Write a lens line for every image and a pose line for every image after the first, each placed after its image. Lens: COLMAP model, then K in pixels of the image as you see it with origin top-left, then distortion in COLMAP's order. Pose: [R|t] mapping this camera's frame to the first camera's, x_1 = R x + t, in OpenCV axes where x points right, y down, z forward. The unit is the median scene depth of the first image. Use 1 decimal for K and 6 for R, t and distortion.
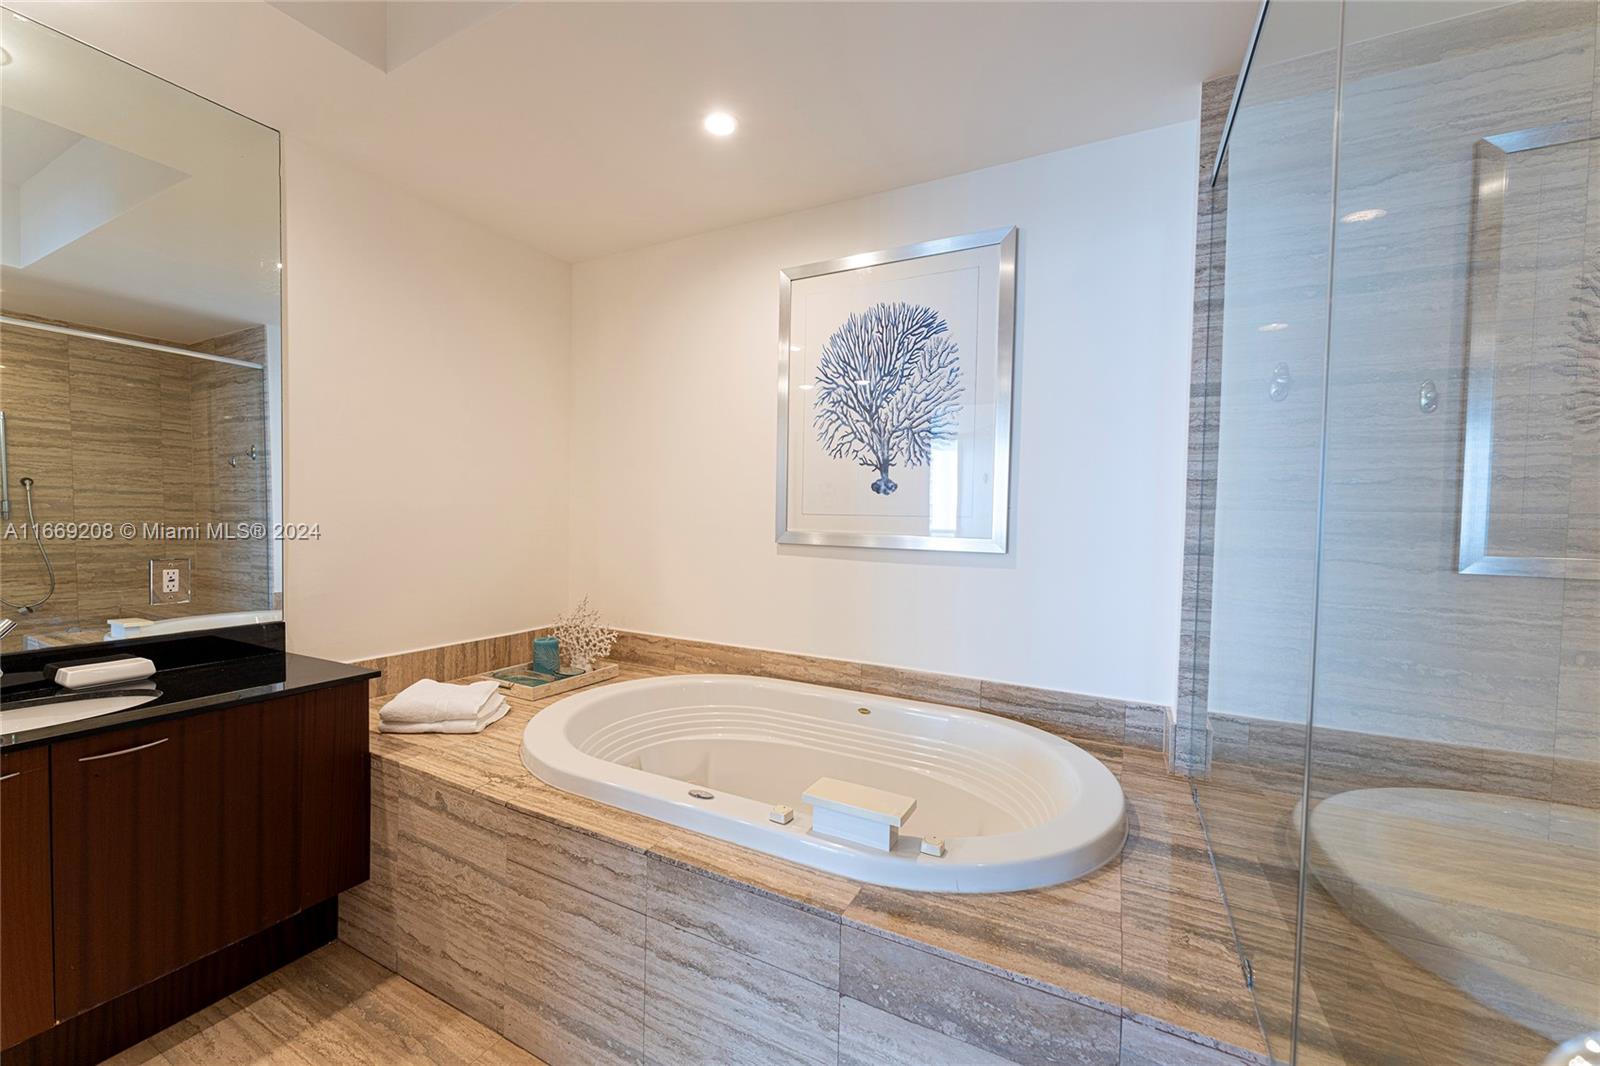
lens RADIAL K [[636.1, 0, 789.5], [0, 636.1, 534.7], [0, 0, 1]] dist [0.000088, -0.000321]
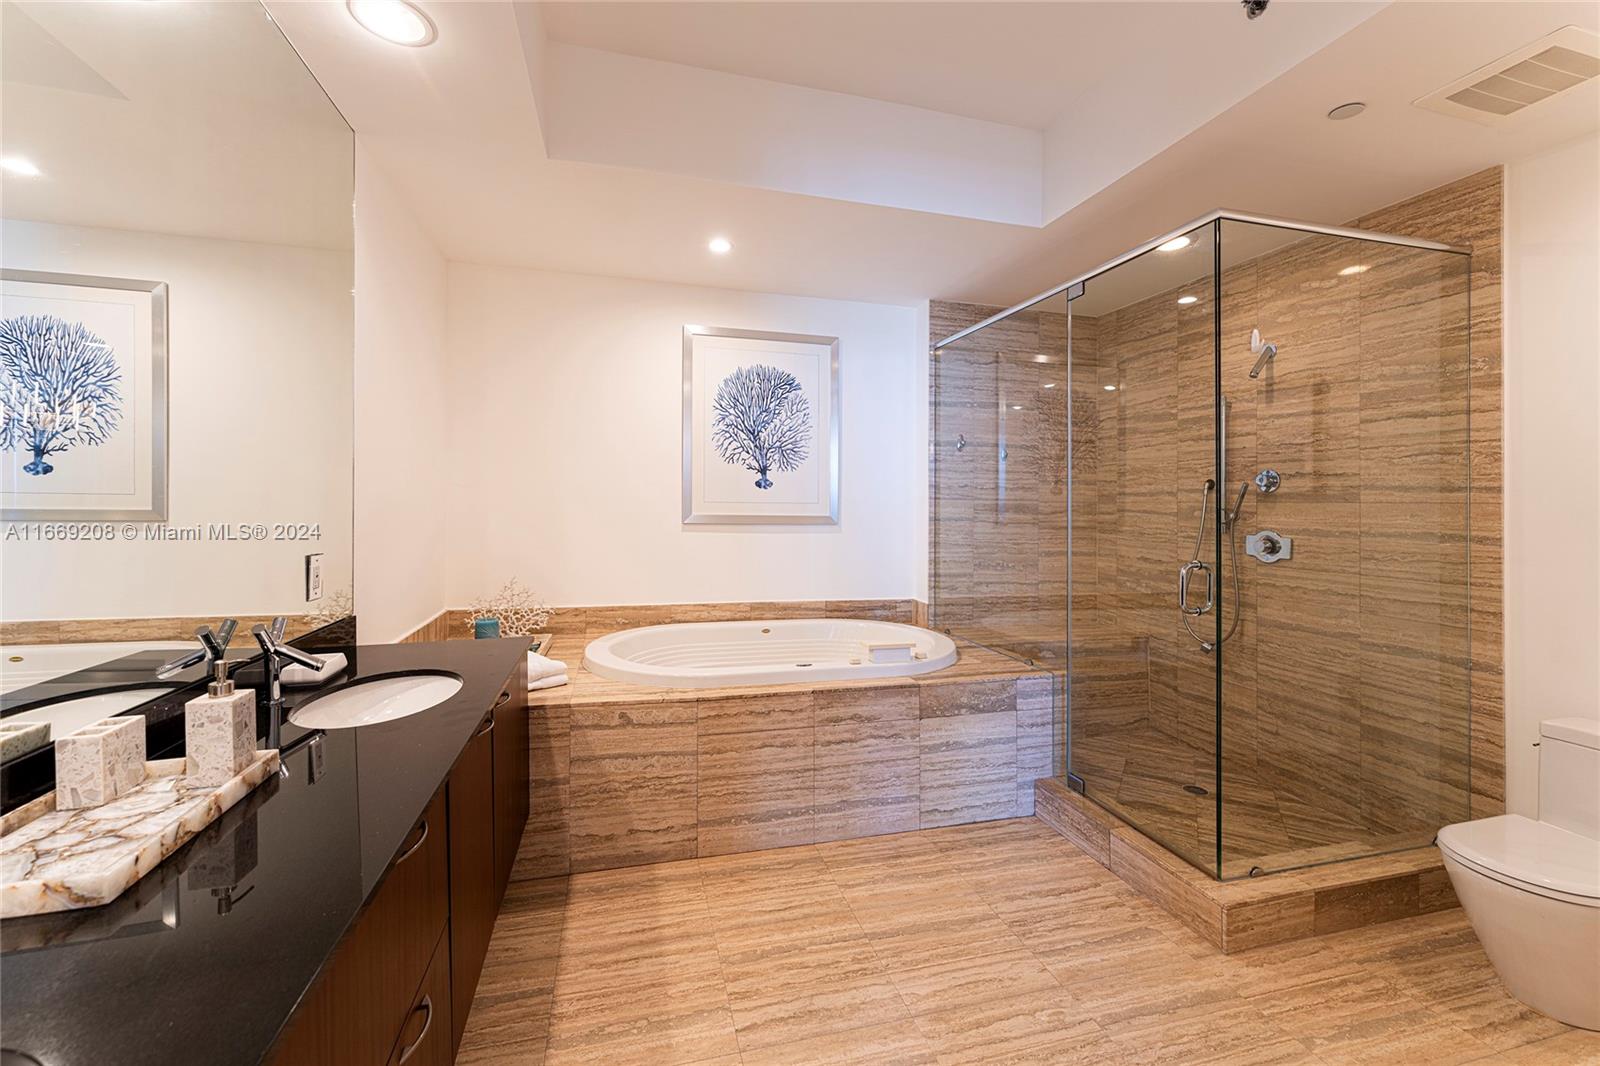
lens RADIAL K [[649.7, 0, 794.4], [0, 649.7, 488.2], [0, 0, 1]] dist [0.001650, 0.000192]
pose [[0.731990, 0.006109, 0.681288, -0.947200], [0.021896, 0.999232, -0.032485, -0.013603], [-0.680963, 0.038696, 0.731295, -0.212218]]
